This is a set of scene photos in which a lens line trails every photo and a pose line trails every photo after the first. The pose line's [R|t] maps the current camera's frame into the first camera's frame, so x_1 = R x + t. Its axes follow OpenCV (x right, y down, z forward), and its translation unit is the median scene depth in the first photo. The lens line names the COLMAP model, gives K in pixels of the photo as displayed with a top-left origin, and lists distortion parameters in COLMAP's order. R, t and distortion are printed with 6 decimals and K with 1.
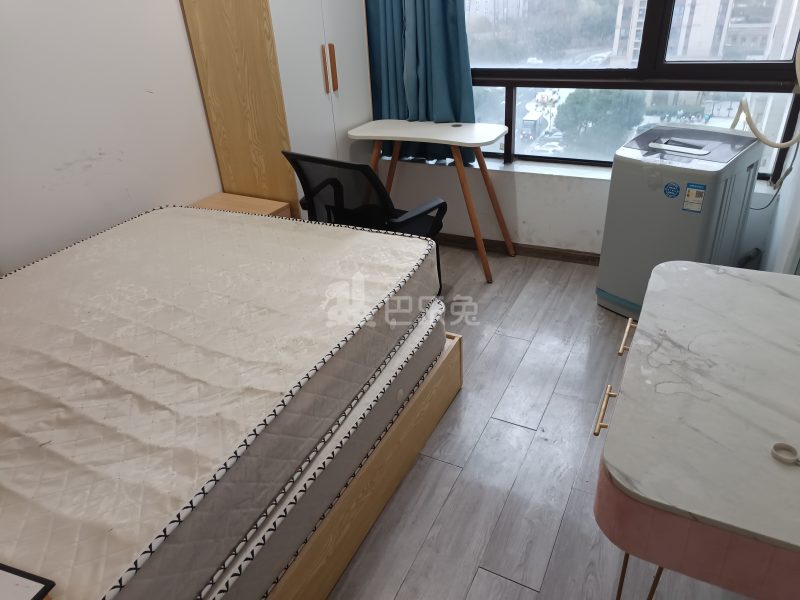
lens RADIAL K [[569.3, 0, 399.9], [0, 569.3, 299.6], [0, 0, 1]] dist [0.025587, -0.000985]
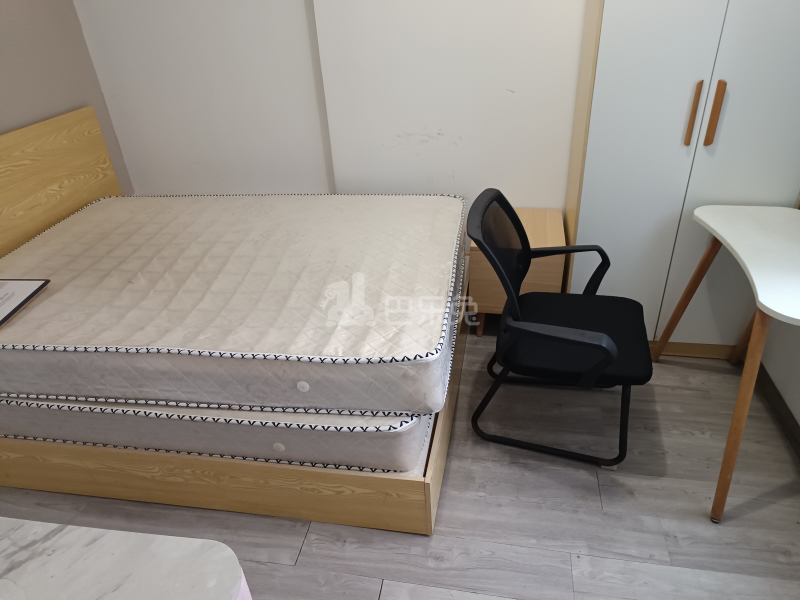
lens RADIAL K [[569.3, 0, 401.1], [0, 569.3, 300.1], [0, 0, 1]] dist [0.025587, -0.000985]
pose [[0.287798, 0.522059, -0.802886, 0.598663], [-0.445384, 0.815140, 0.370377, -0.413739], [0.847824, 0.250999, 0.467113, 0.547057]]
